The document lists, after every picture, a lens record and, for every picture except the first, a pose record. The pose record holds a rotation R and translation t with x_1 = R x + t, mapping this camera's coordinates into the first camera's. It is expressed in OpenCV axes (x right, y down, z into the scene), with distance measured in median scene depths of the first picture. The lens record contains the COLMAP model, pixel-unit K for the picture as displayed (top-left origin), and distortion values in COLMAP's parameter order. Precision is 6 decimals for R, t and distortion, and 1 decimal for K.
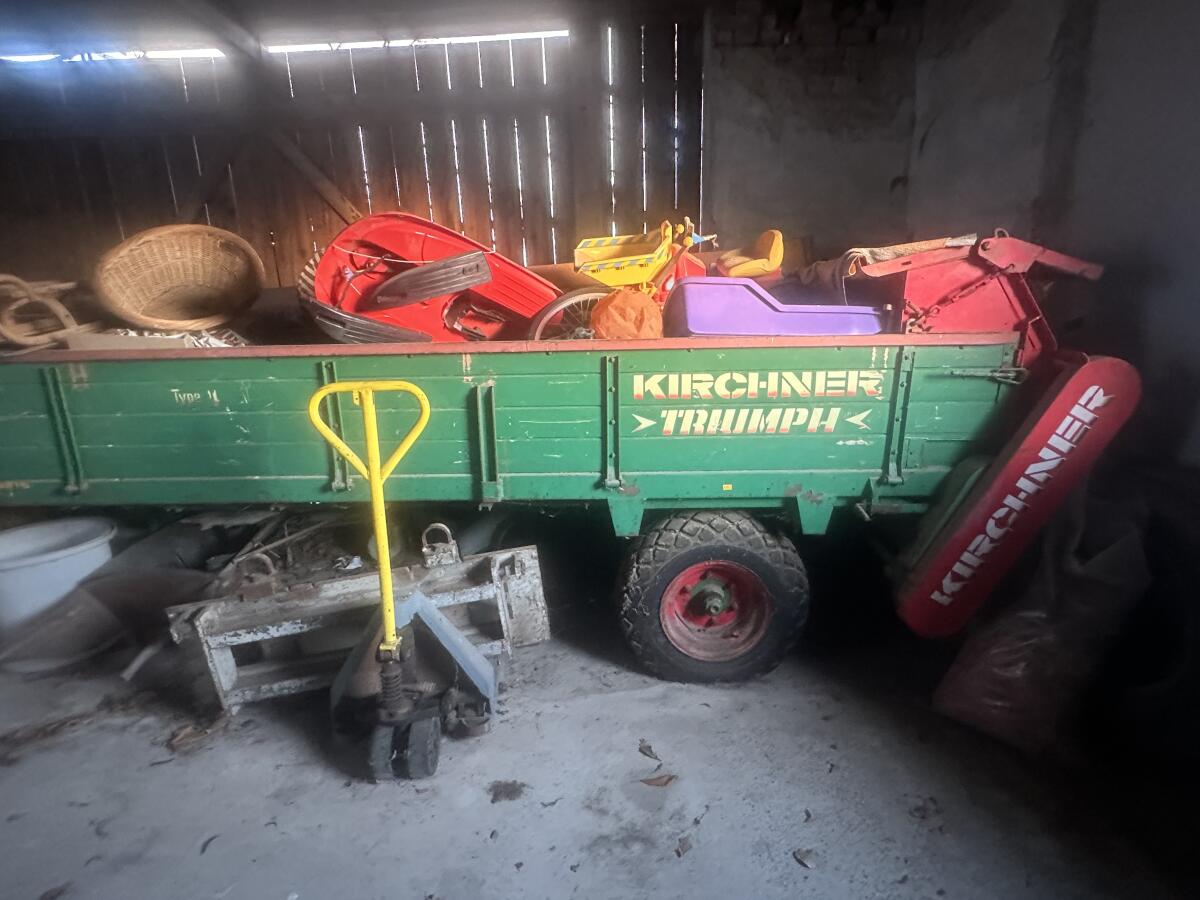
lens RADIAL K [[621.9, 0, 600.8], [0, 621.9, 451.7], [0, 0, 1]] dist [-0.006285, -0.000755]
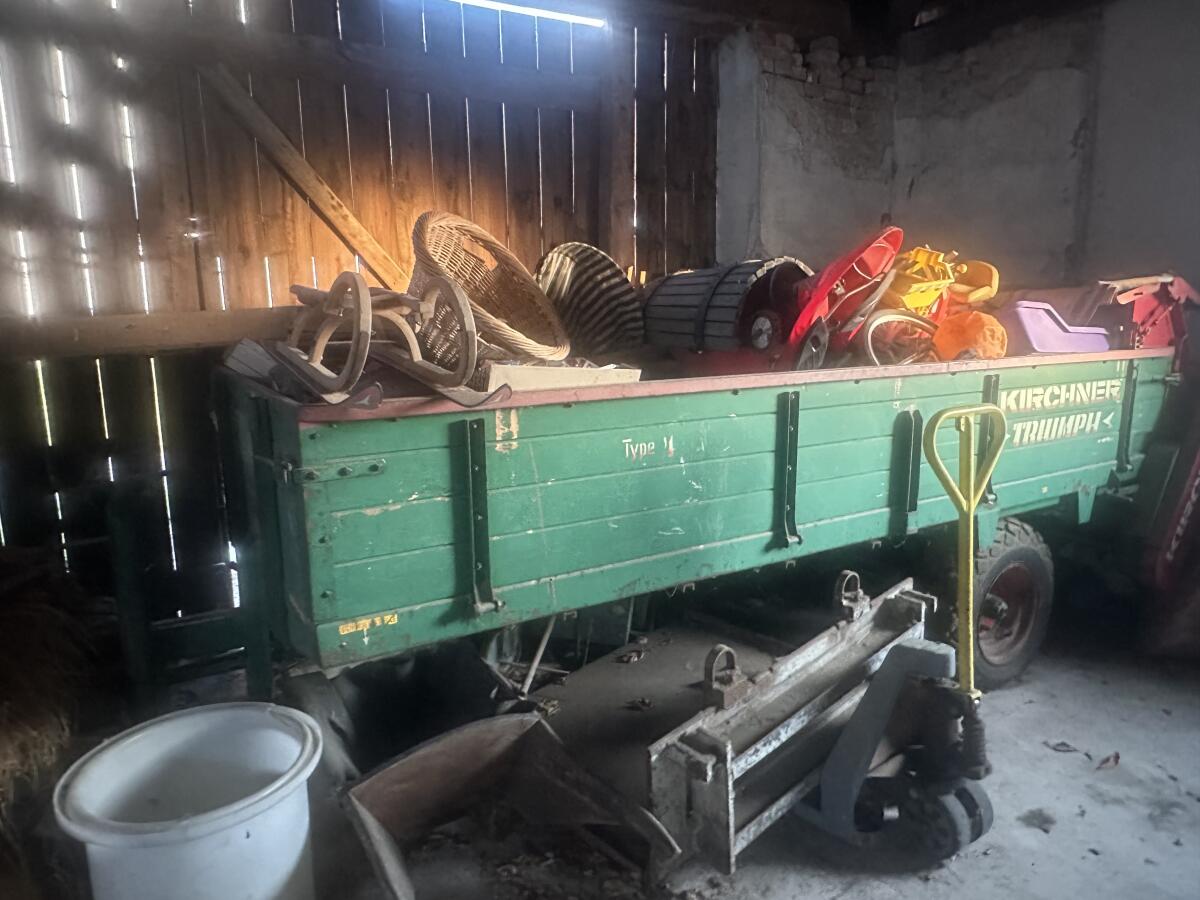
lens RADIAL K [[775.2, 0, 600.6], [0, 775.2, 448.3], [0, 0, 1]] dist [-0.006848, 0.006612]
pose [[0.841924, -0.082121, 0.533310, -1.214042], [0.127874, 0.990562, -0.049342, -0.050034], [-0.524225, 0.109738, 0.844480, 0.254516]]
